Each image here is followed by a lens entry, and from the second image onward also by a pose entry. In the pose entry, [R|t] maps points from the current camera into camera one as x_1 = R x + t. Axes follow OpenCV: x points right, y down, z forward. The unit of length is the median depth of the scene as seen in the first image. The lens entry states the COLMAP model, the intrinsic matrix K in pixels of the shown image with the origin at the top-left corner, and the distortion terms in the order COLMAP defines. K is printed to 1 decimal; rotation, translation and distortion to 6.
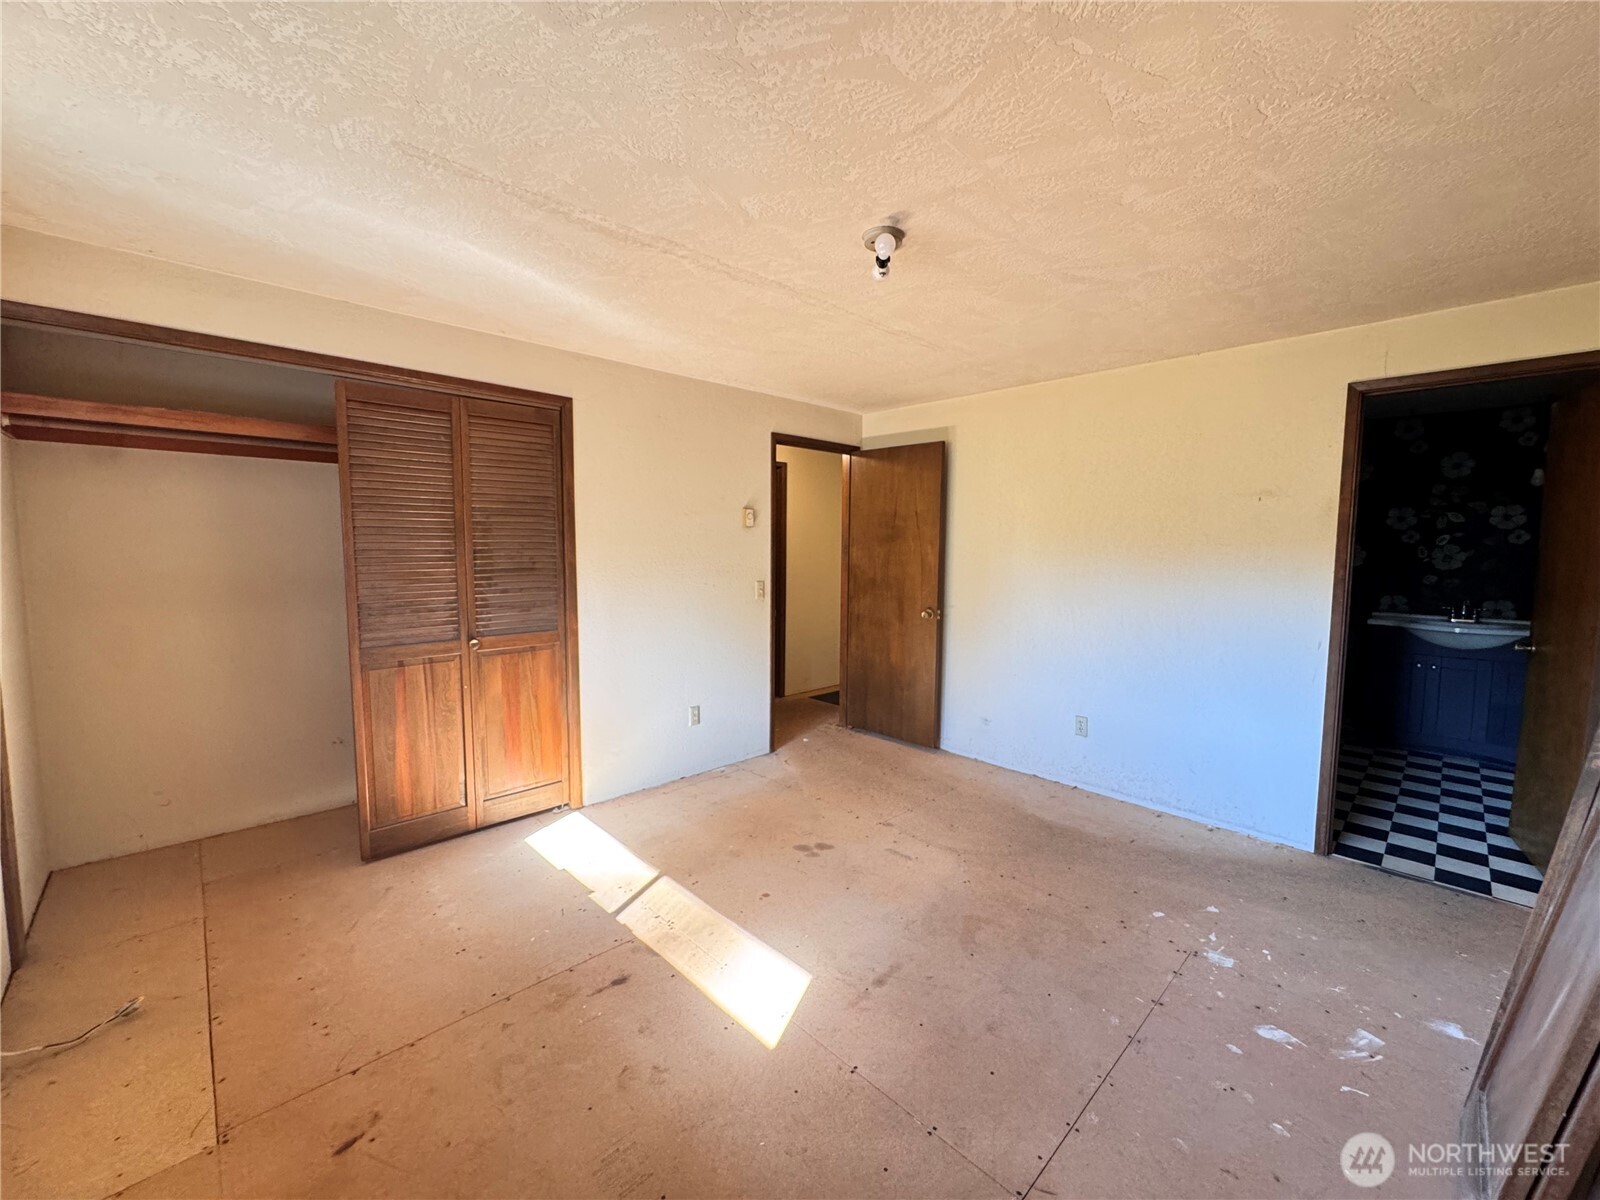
lens RADIAL K [[638.9, 0, 800.5], [0, 638.9, 599.6], [0, 0, 1]] dist [-0.002685, 0.000234]
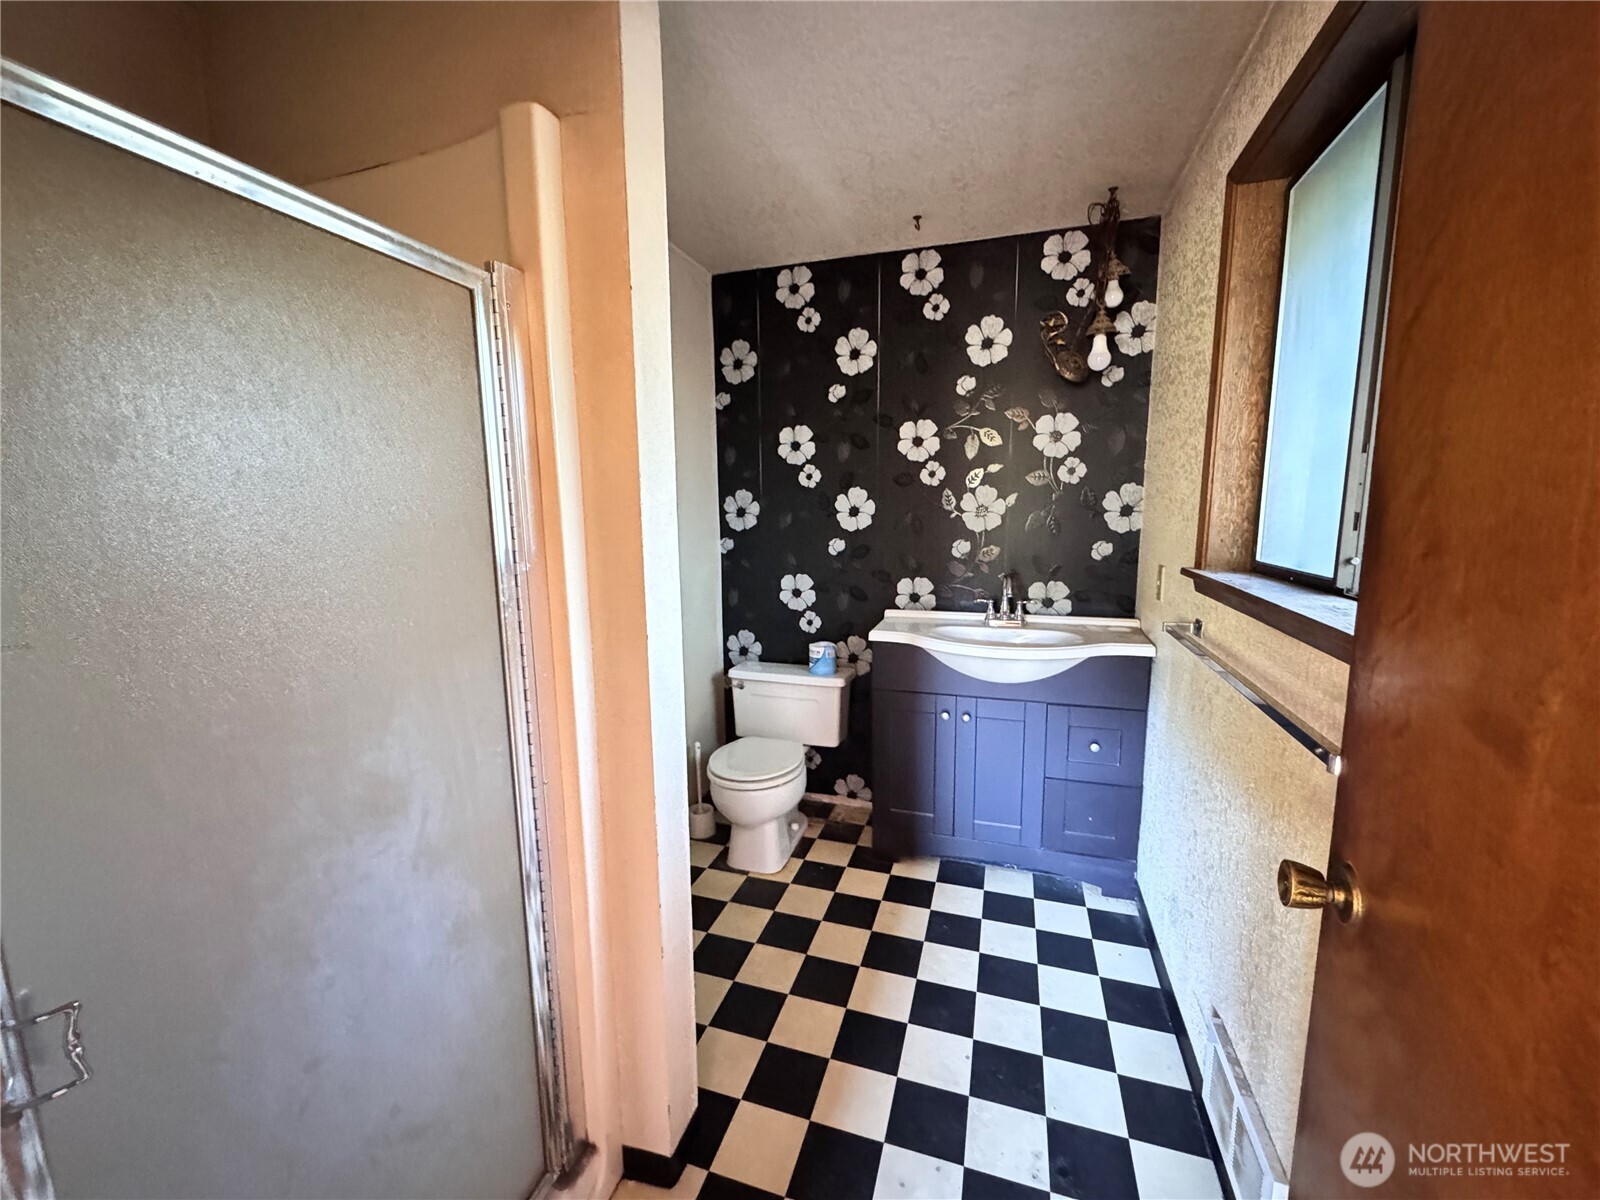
lens RADIAL K [[638.9, 0, 800.2], [0, 638.9, 600.7], [0, 0, 1]] dist [-0.002685, 0.000234]
pose [[0.887694, -0.084465, 0.452621, 0.607273], [0.055642, 0.995505, 0.076647, -0.037457], [-0.457060, -0.042854, 0.888403, 0.564531]]
